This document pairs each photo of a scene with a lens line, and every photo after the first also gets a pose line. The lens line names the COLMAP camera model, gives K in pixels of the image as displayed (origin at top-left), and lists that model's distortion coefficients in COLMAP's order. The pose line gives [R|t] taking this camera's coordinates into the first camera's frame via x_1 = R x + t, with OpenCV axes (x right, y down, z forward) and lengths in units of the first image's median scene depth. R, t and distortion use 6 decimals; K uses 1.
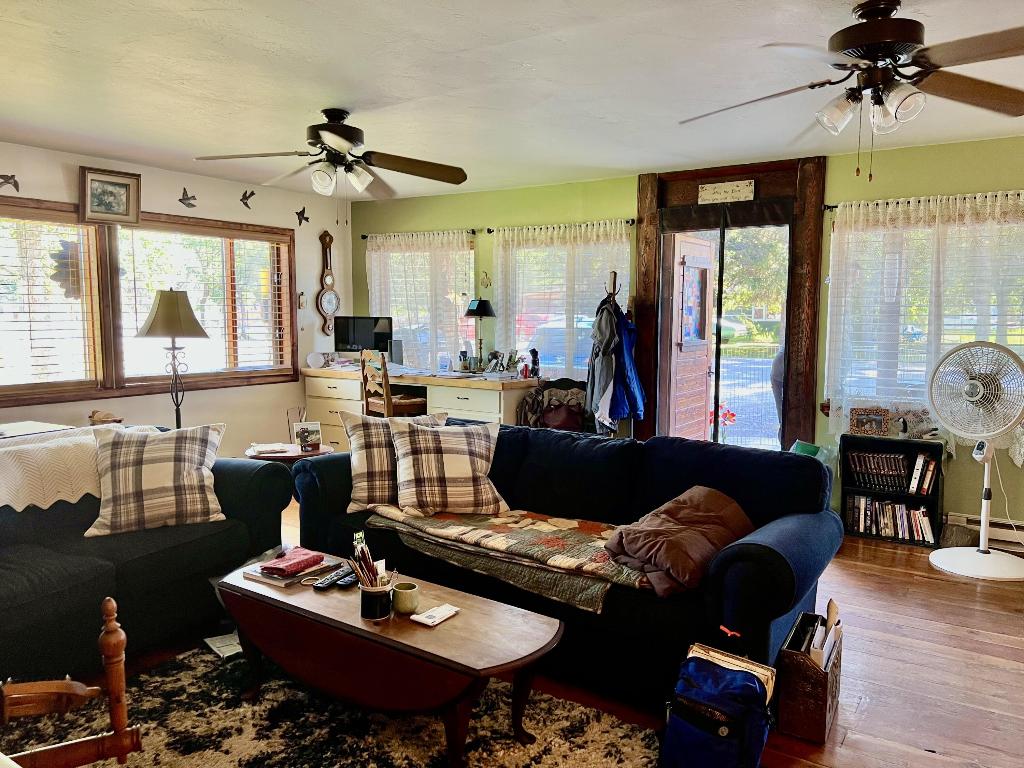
lens RADIAL K [[772.1, 0, 507.3], [0, 772.1, 386.1], [0, 0, 1]] dist [0.051612, -0.066632]
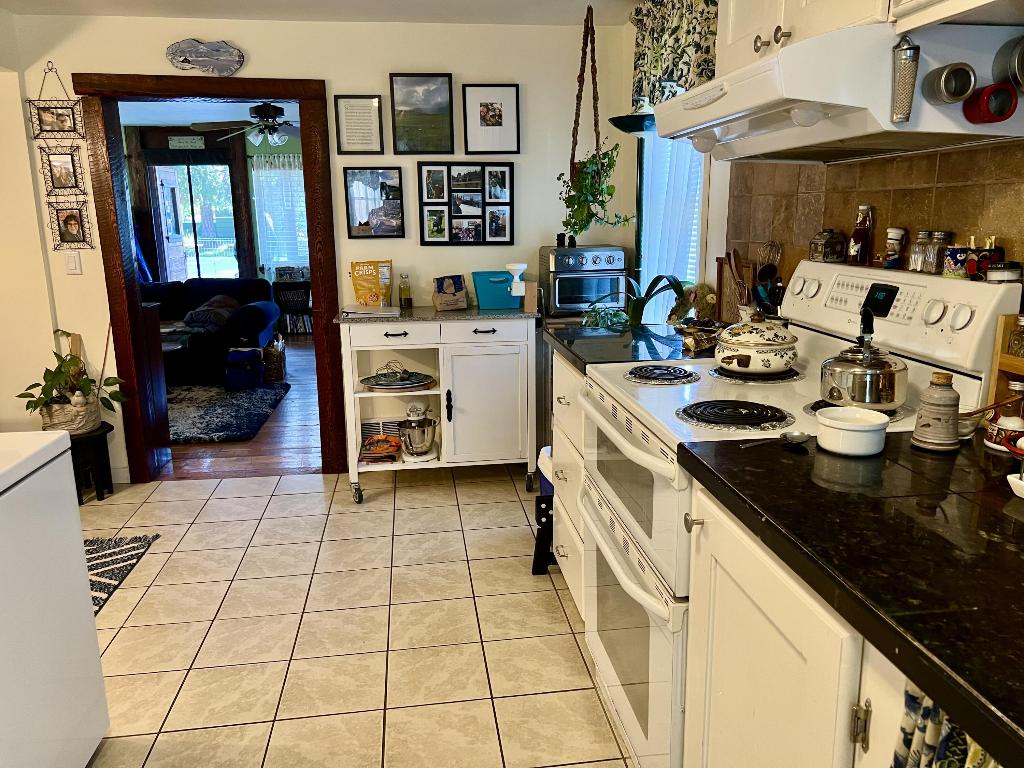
lens RADIAL K [[772.1, 0, 511.2], [0, 772.1, 386.6], [0, 0, 1]] dist [0.051612, -0.066632]
pose [[0.750898, -0.160977, 0.640499, -0.377085], [0.080790, 0.984945, 0.152831, 0.071018], [-0.655458, -0.063015, 0.752598, -0.801654]]
